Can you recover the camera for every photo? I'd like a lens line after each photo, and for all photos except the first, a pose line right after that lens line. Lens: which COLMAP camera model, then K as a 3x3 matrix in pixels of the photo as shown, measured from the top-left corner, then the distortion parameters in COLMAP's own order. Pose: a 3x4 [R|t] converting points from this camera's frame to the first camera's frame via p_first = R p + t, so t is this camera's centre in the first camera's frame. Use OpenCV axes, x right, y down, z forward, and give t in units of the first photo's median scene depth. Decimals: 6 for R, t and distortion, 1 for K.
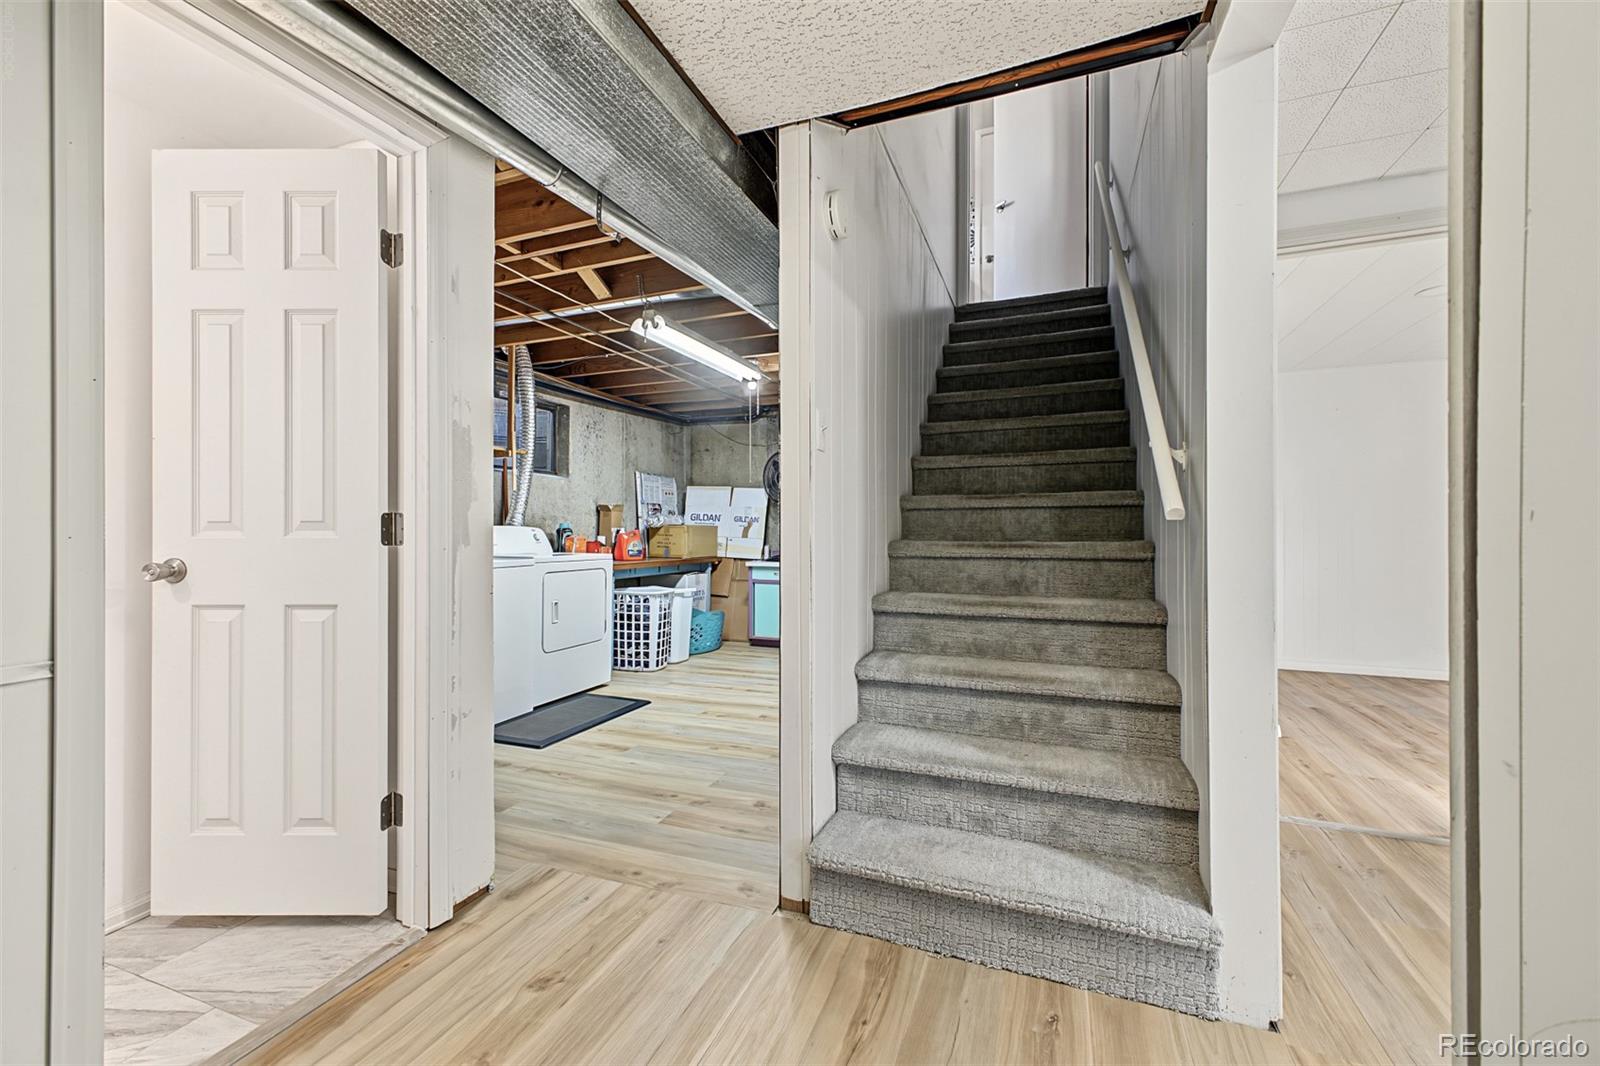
lens RADIAL K [[631.7, 0, 802.5], [0, 631.7, 527.2], [0, 0, 1]] dist [0.067714, -0.000094]
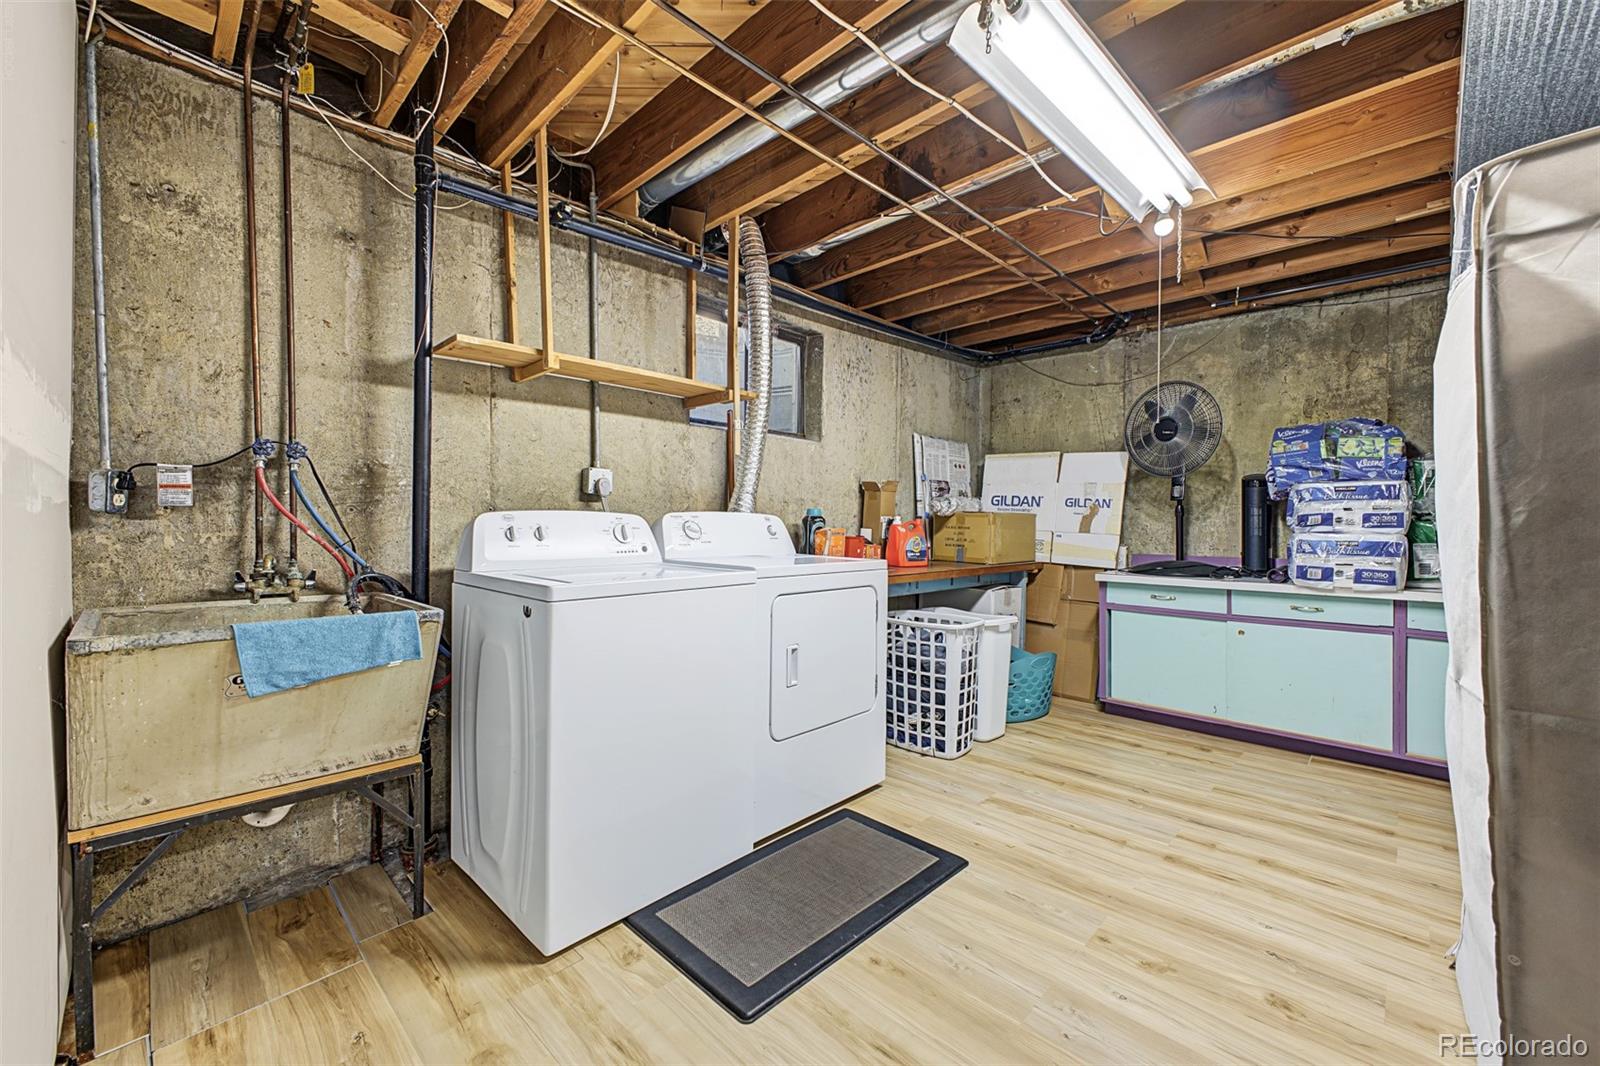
lens RADIAL K [[647.7, 0, 795.5], [0, 647.7, 526.3], [0, 0, 1]] dist [0.021379, -0.000282]
pose [[0.919233, 0.006959, -0.393653, -0.127666], [-0.001589, 0.999901, 0.013966, 0.002566], [0.393711, -0.012213, 0.919153, 0.377578]]
